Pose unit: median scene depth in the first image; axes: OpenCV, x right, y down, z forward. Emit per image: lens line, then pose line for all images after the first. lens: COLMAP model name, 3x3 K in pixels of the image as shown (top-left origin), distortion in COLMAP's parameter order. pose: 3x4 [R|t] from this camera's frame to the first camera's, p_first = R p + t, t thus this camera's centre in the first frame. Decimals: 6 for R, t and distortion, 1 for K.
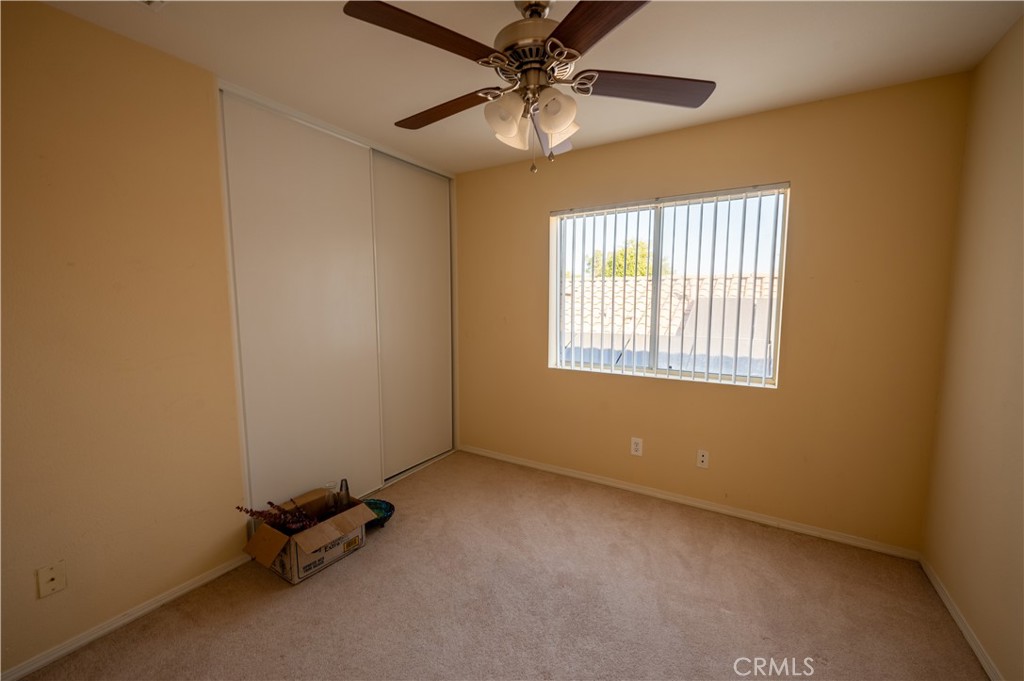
lens RADIAL K [[406.3, 0, 510.1], [0, 406.3, 342.0], [0, 0, 1]] dist [-0.001400, 0.000089]
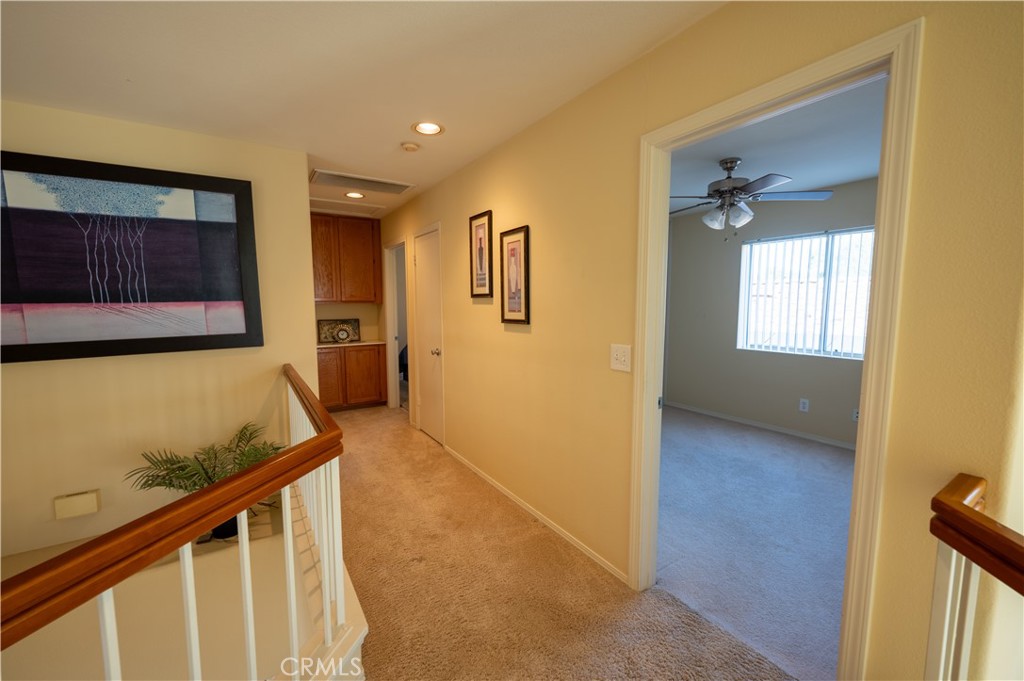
lens RADIAL K [[406.3, 0, 511.9], [0, 406.3, 340.0], [0, 0, 1]] dist [-0.001400, 0.000089]
pose [[0.902892, 0.039868, -0.428014, -0.013165], [-0.043471, 0.999054, 0.001358, 0.077632], [0.427663, 0.017380, 0.903771, -0.777634]]
